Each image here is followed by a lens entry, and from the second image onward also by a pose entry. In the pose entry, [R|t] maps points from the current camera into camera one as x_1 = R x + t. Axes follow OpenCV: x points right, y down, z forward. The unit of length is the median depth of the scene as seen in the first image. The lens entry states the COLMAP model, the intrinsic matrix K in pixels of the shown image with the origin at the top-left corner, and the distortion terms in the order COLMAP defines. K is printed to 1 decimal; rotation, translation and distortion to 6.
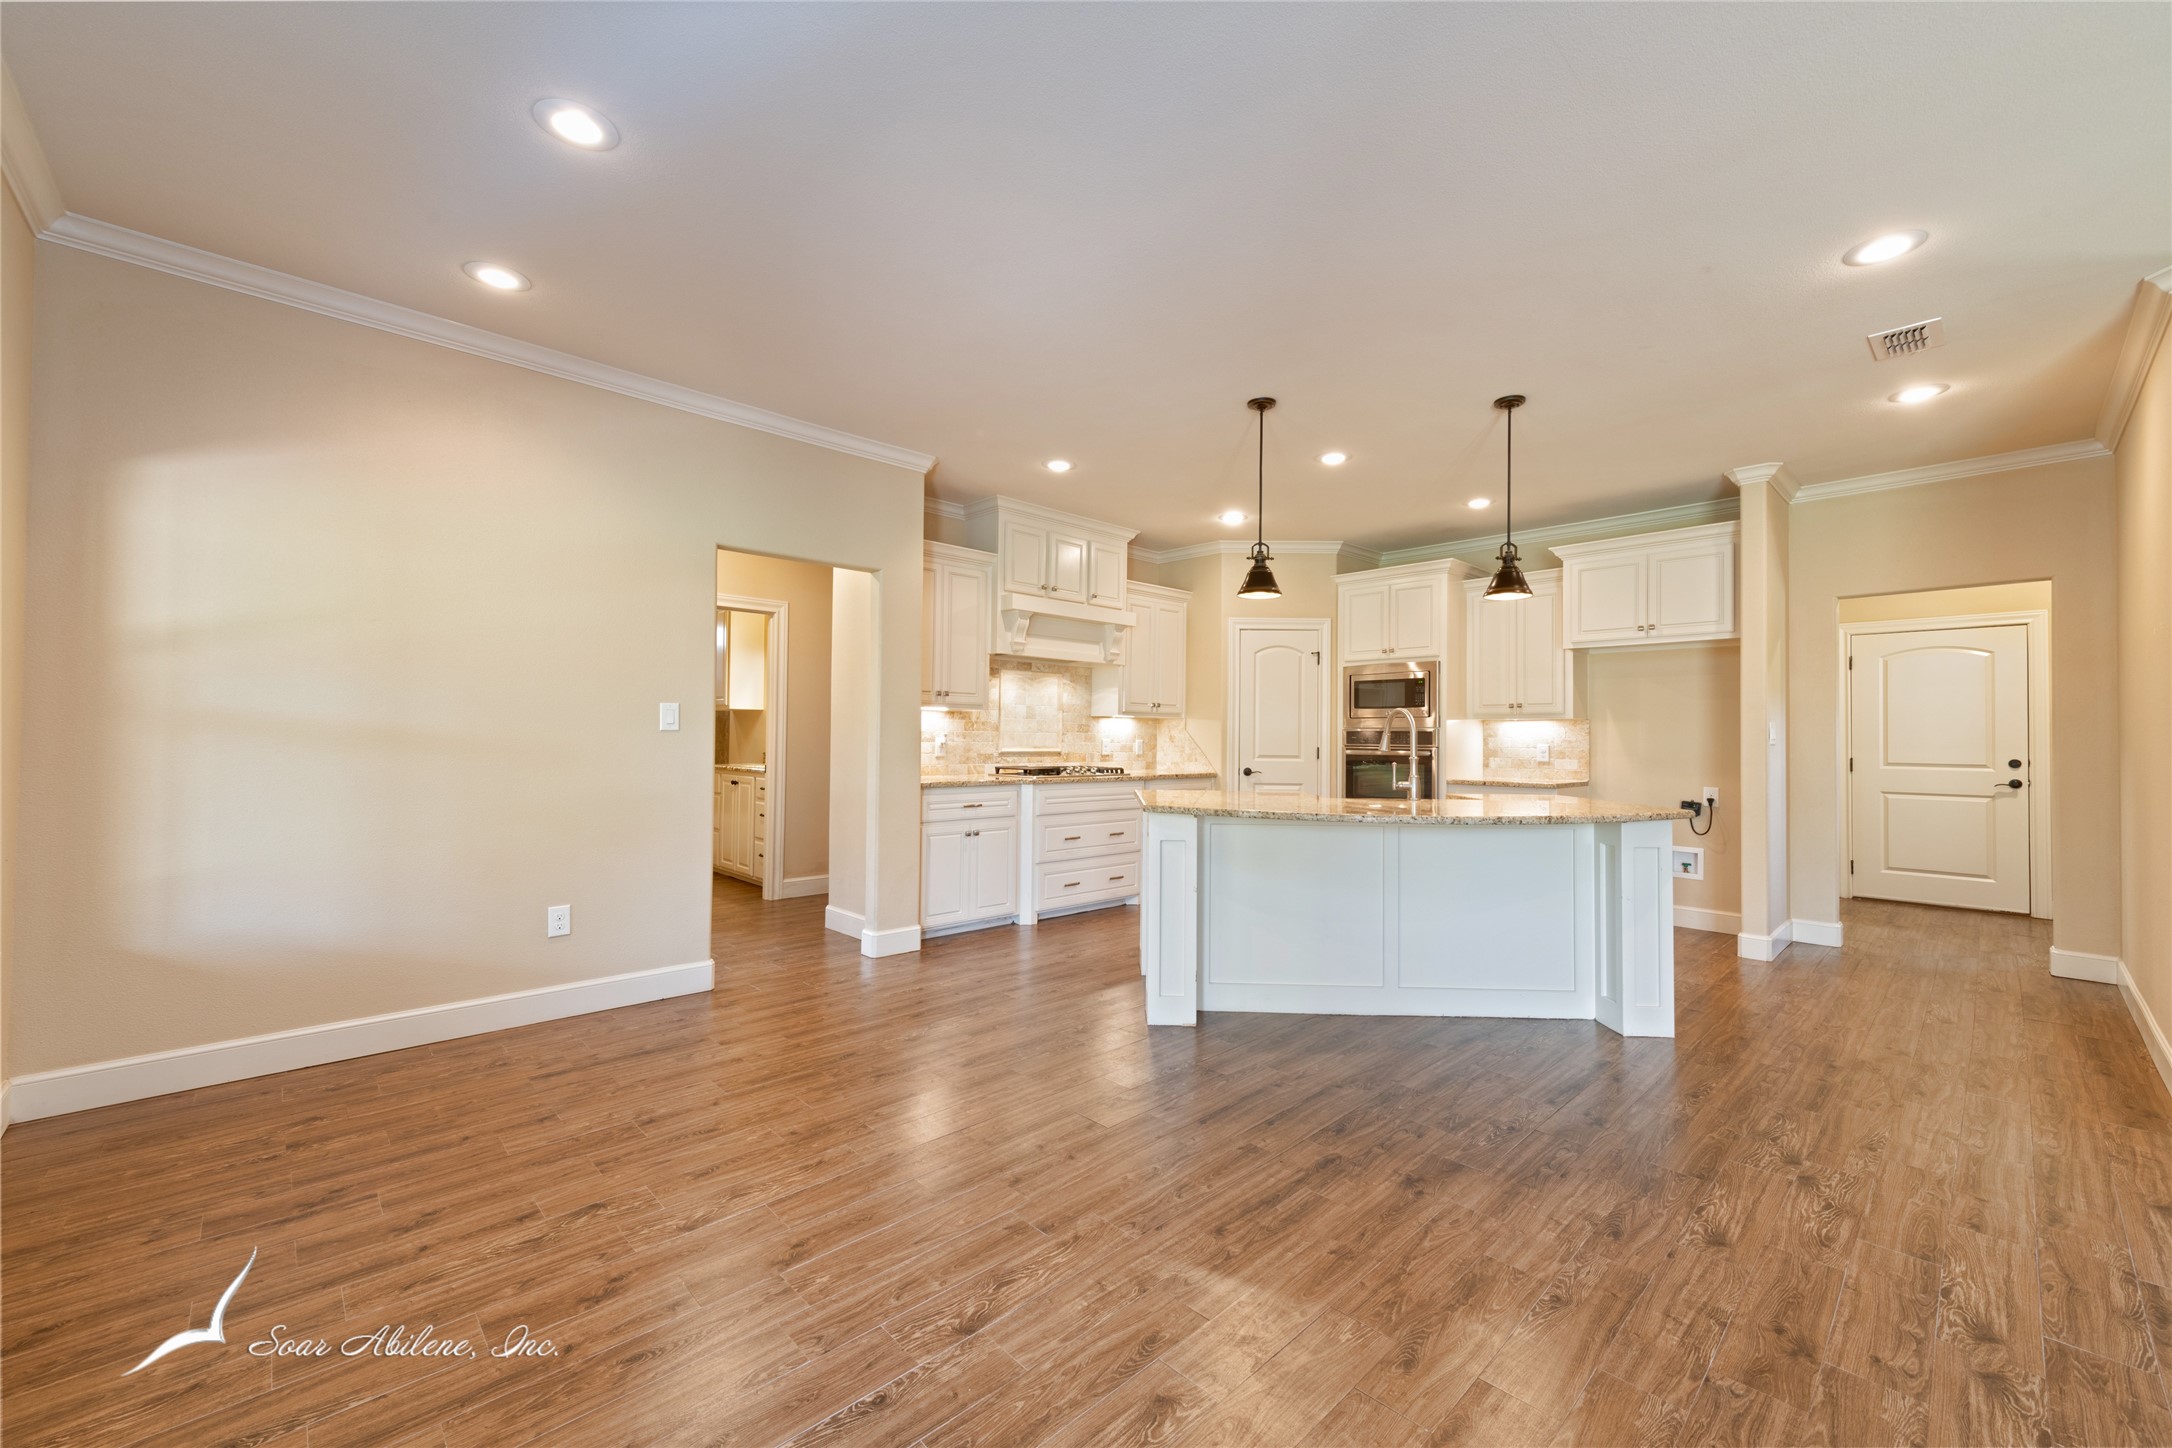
lens RADIAL K [[857.7, 0, 1086.0], [0, 857.7, 724.0], [0, 0, 1]] dist [0.013732, -0.000500]
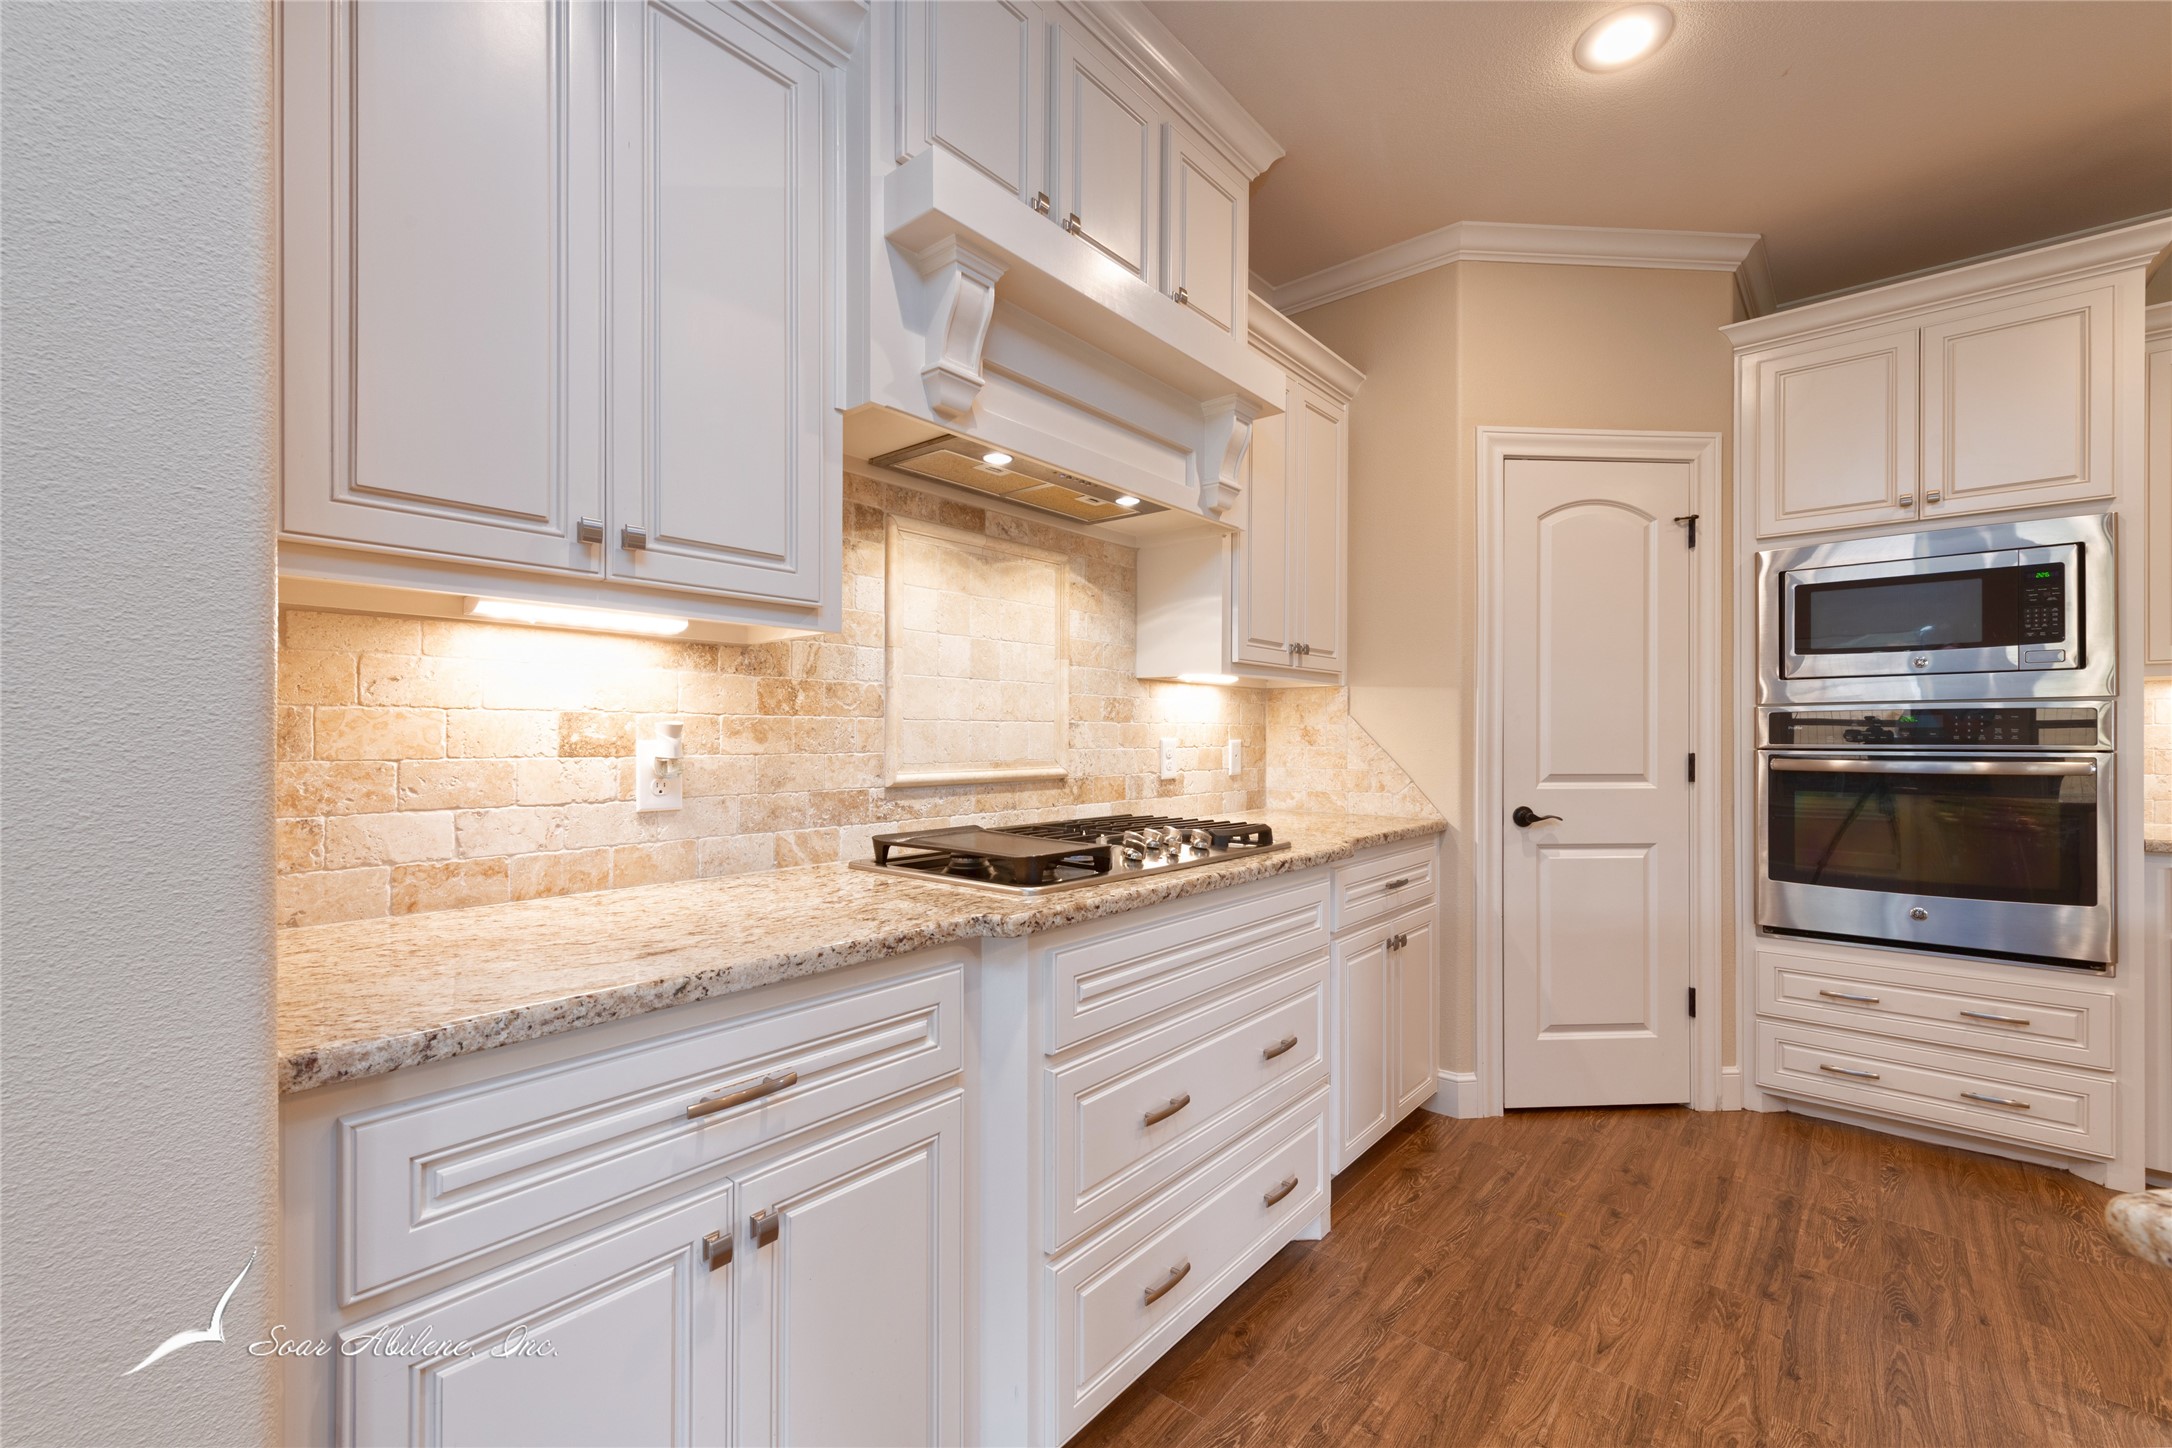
lens RADIAL K [[901.8, 0, 1075.3], [0, 901.8, 735.7], [0, 0, 1]] dist [0.011537, -0.000345]
pose [[0.995341, -0.009827, 0.095919, -0.077013], [0.008392, 0.999847, 0.015354, 0.012984], [-0.096055, -0.014477, 0.995271, 0.795809]]
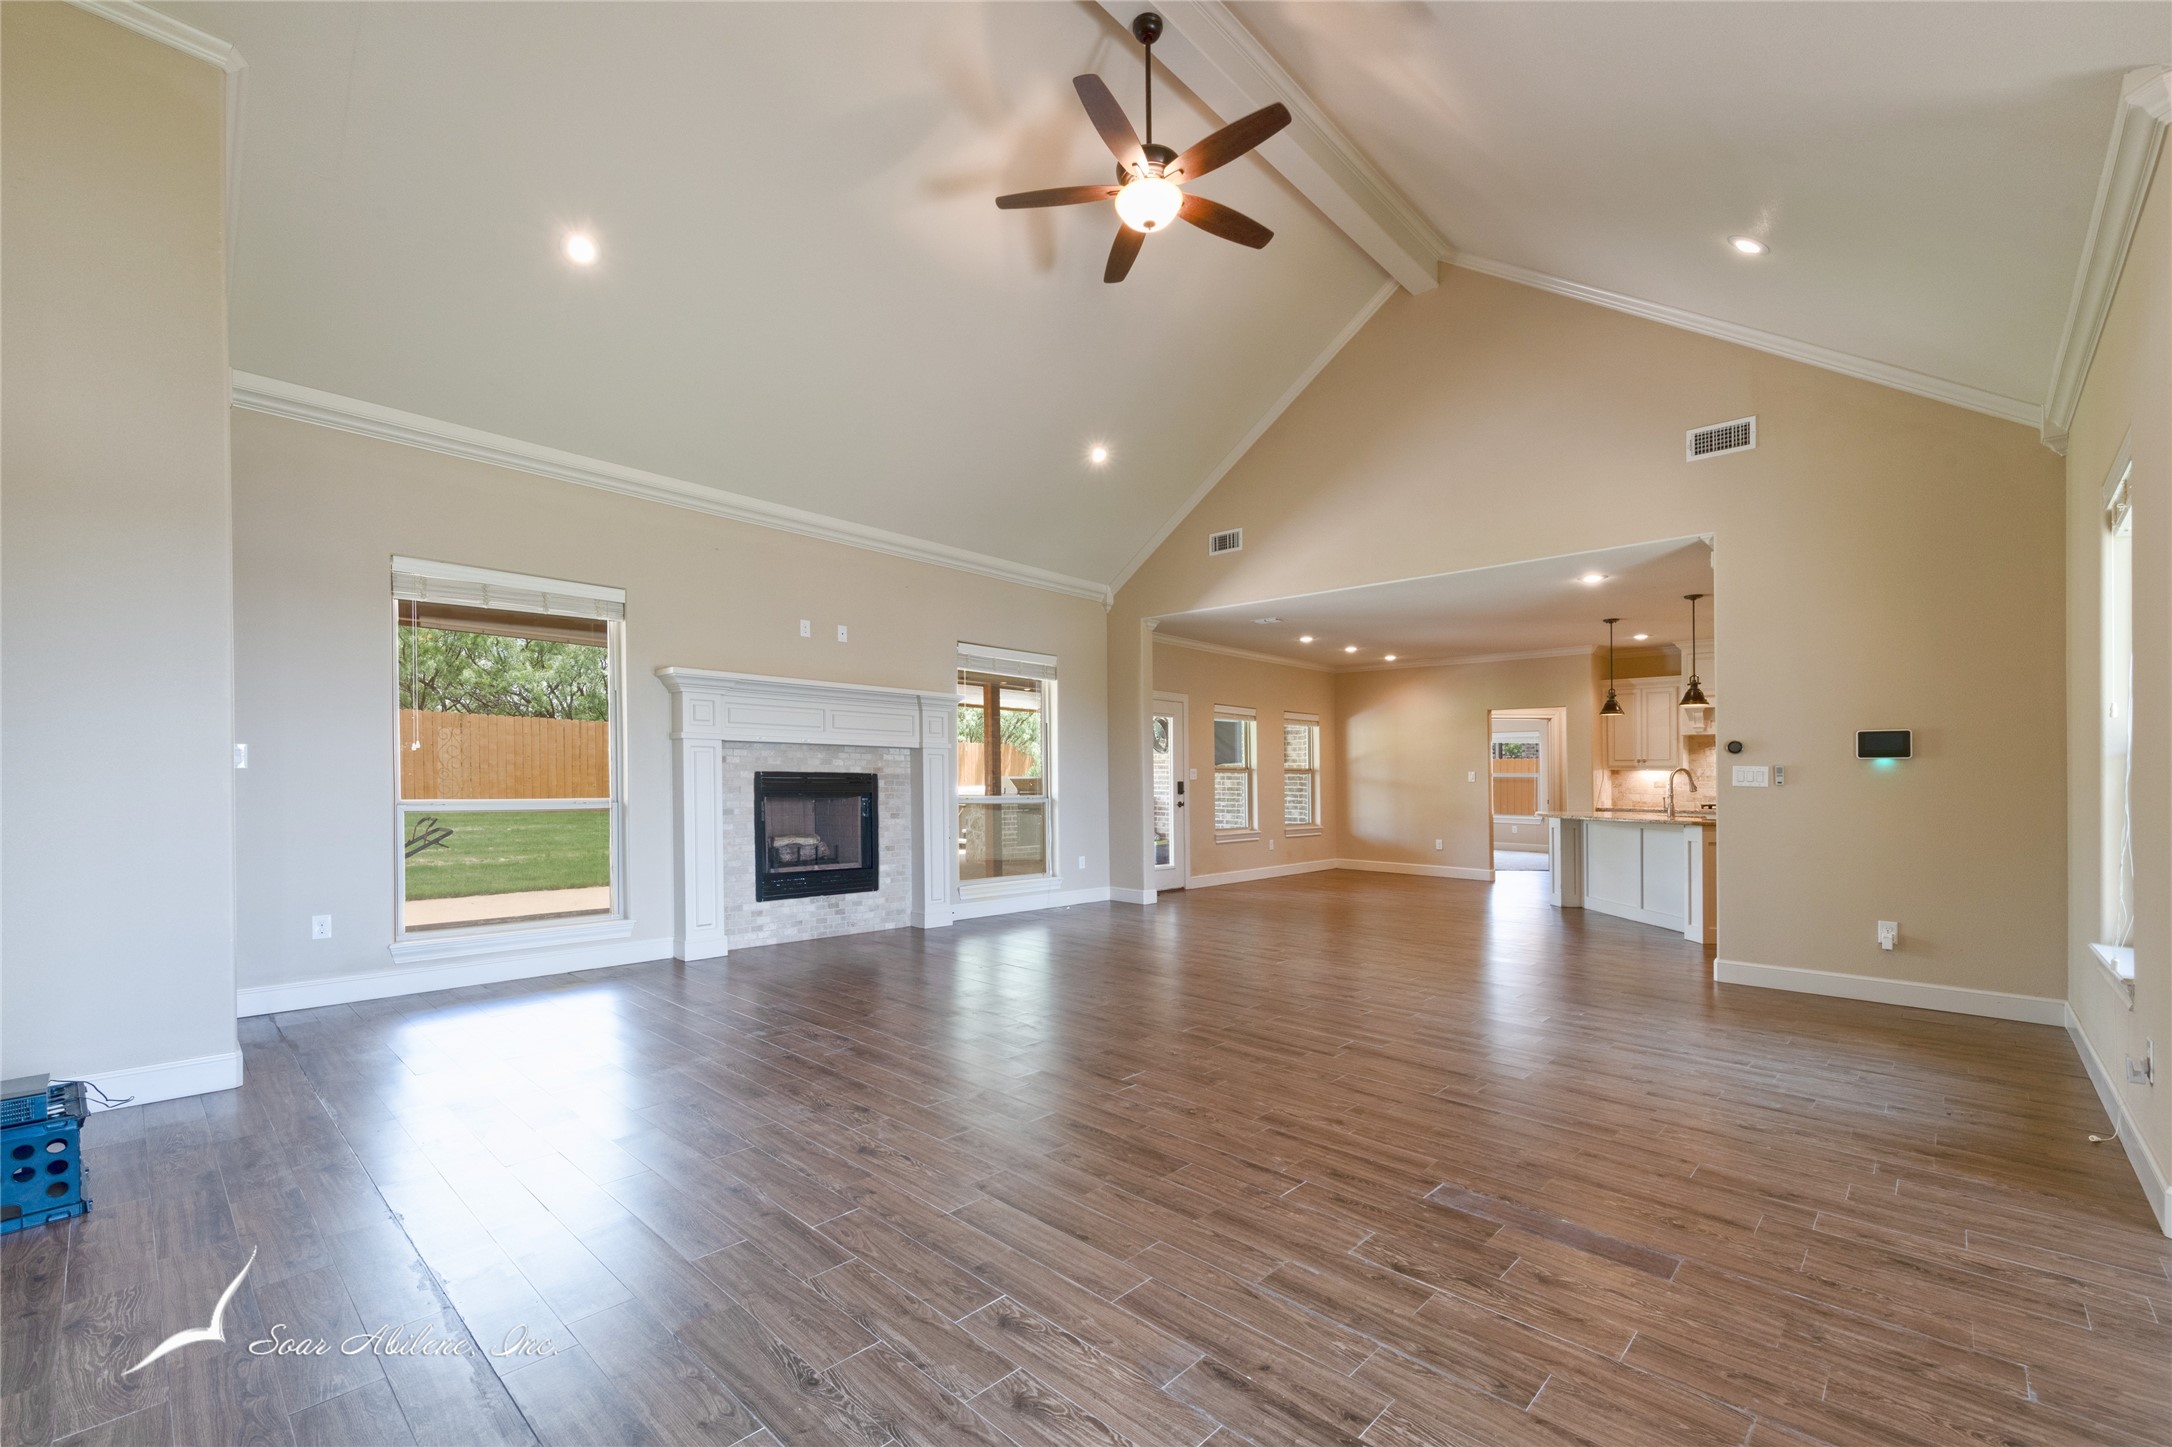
lens RADIAL K [[901.8, 0, 1075.3], [0, 901.8, 735.2], [0, 0, 1]] dist [0.011537, -0.000345]
pose [[0.048405, -0.057090, -0.997195, 1.768295], [0.008114, 0.998355, -0.056763, 0.009569], [0.998795, -0.005344, 0.048789, -0.303277]]
